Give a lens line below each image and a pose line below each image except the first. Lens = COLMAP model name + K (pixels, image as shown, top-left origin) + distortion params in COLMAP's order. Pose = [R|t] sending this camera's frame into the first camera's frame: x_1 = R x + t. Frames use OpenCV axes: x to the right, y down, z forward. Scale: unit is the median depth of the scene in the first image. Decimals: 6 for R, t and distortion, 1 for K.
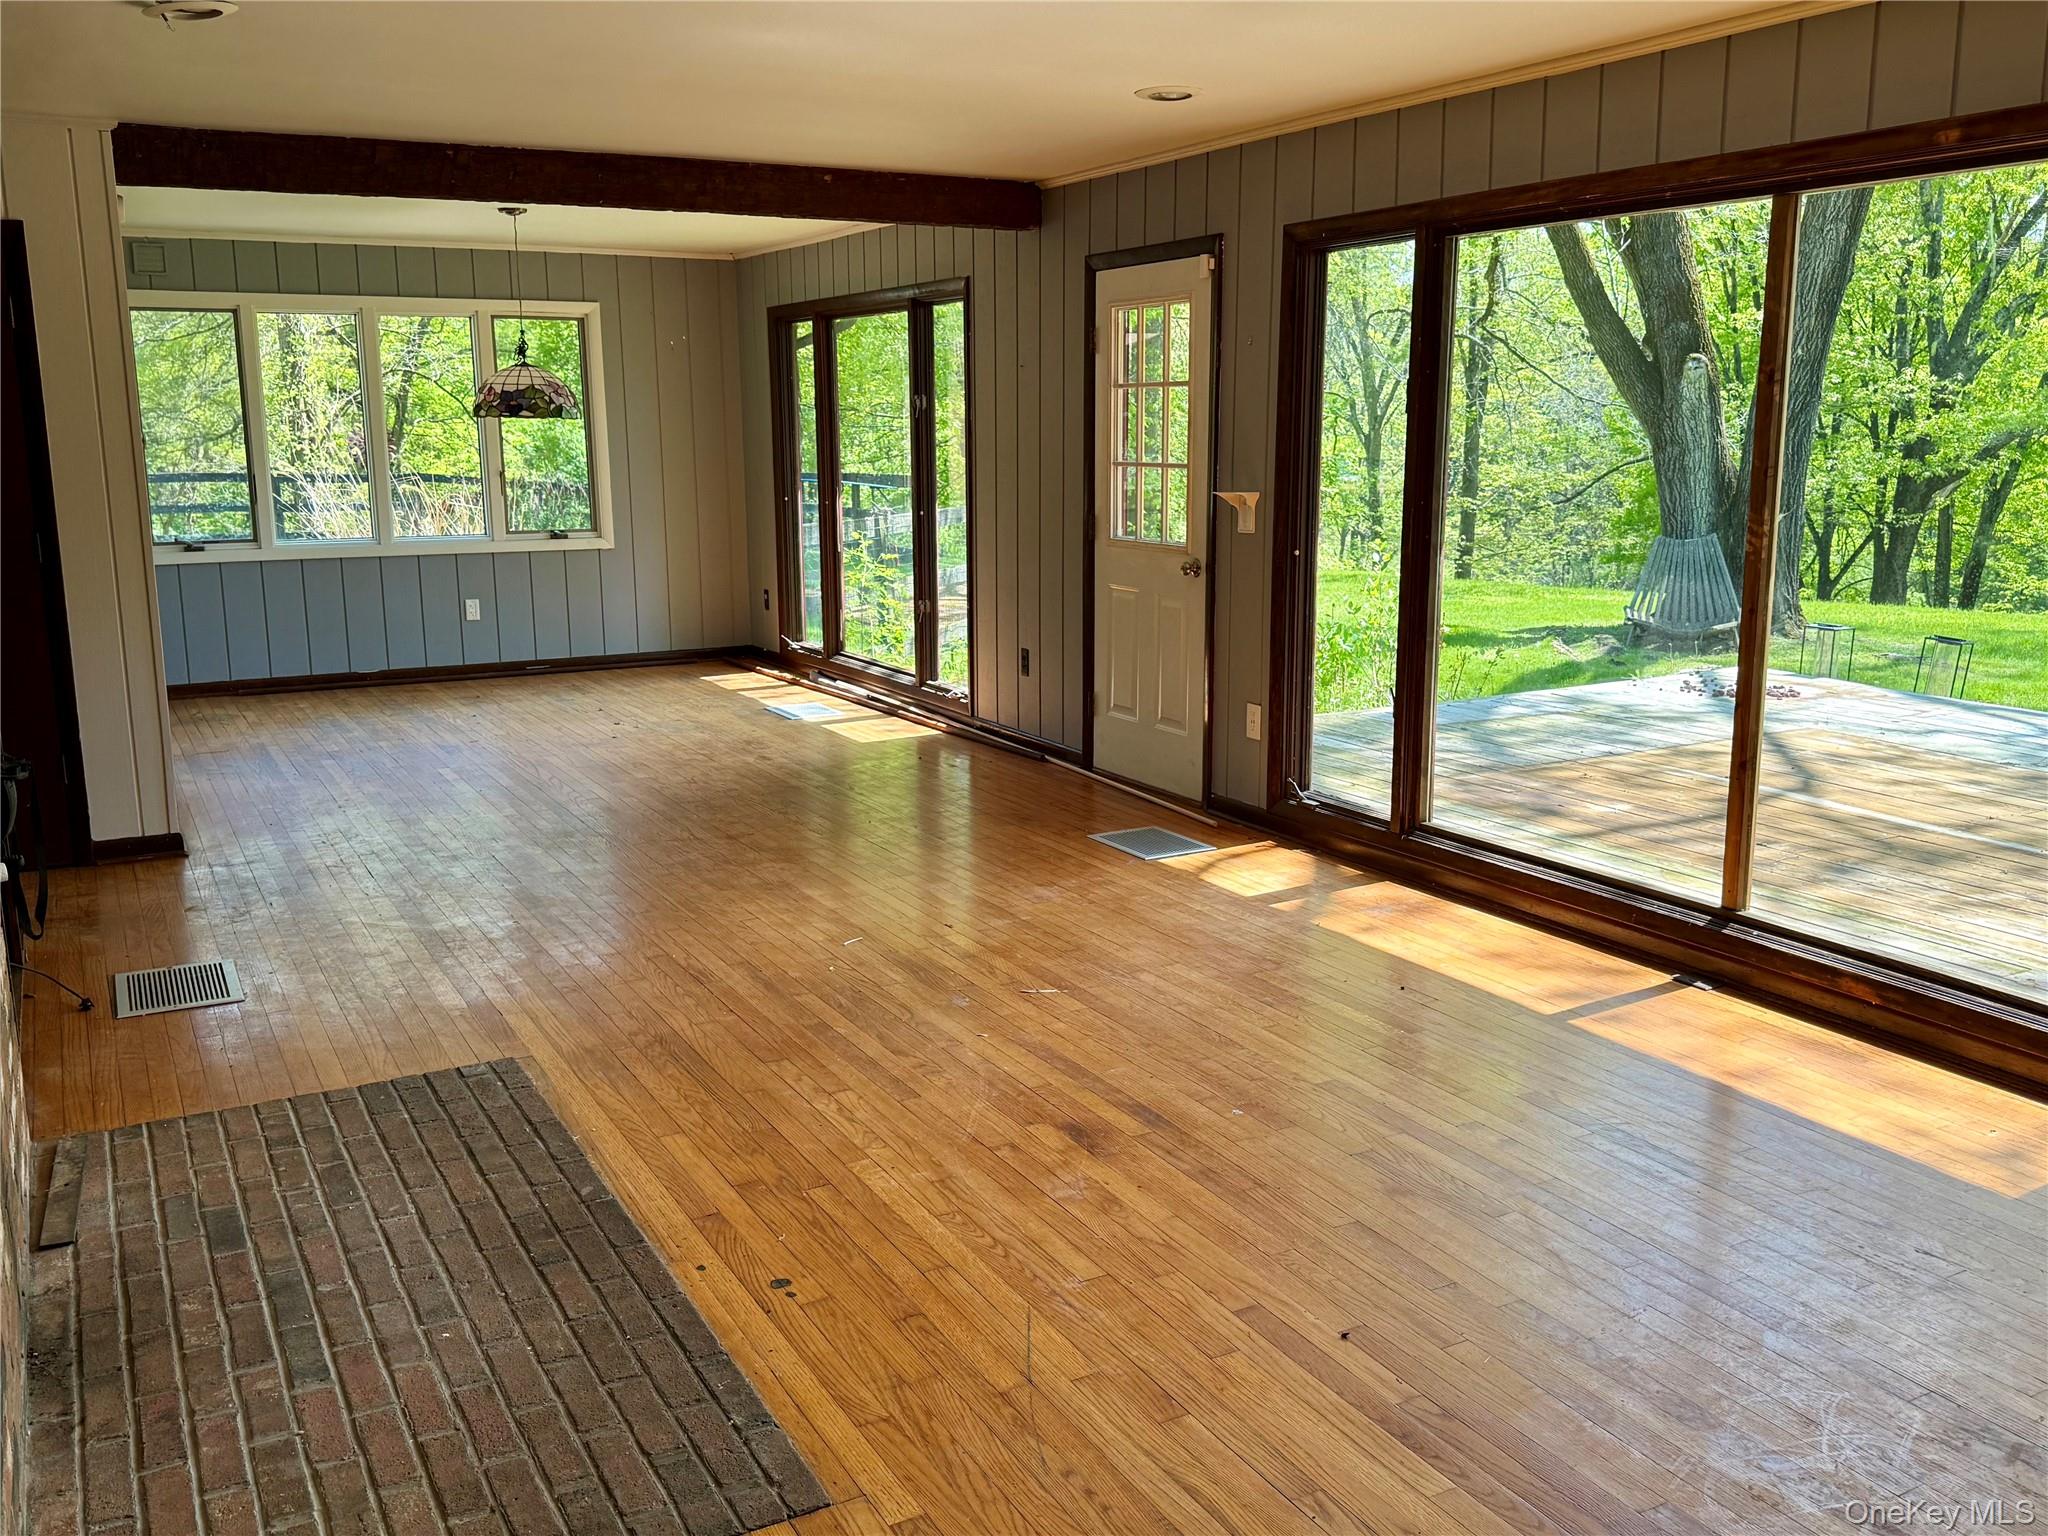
lens RADIAL K [[1795.8, 0, 1024.0], [0, 1795.8, 768.0], [0, 0, 1]] dist [0.071617, -0.001297]
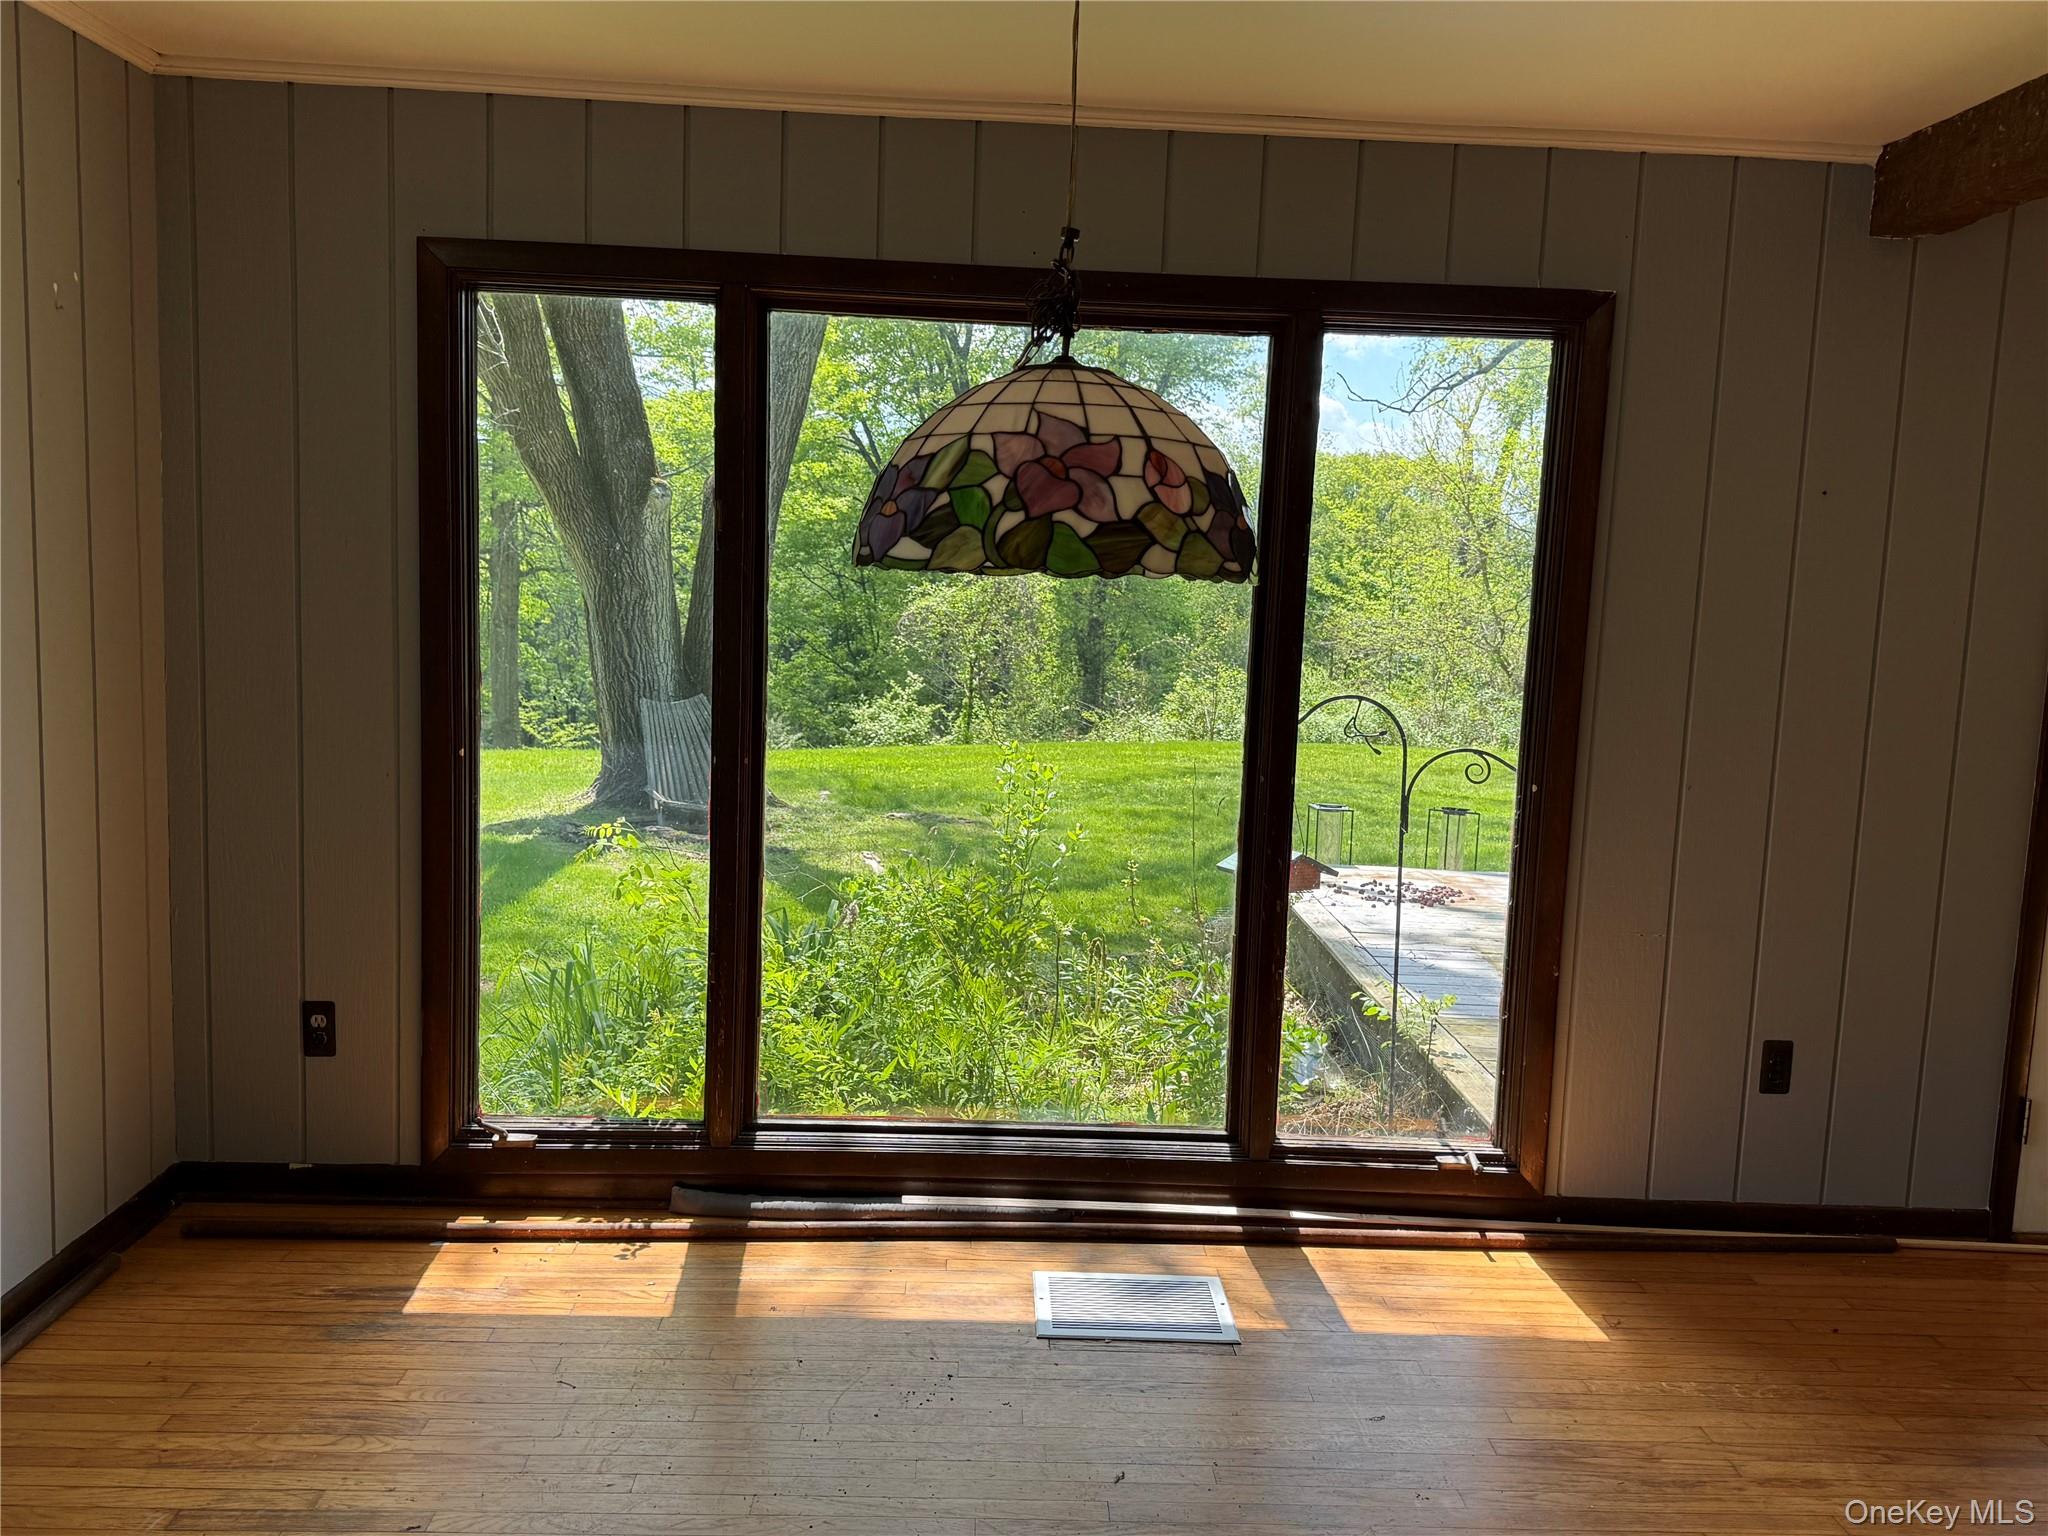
lens RADIAL K [[1705.7, 0, 1018.1], [0, 1705.7, 776.1], [0, 0, 1]] dist [0.156225, -0.321870]
pose [[0.449939, -0.092691, 0.888236, -0.334899], [0.133524, 0.990402, 0.035716, -0.119291], [-0.883021, 0.102531, 0.457997, 0.610709]]
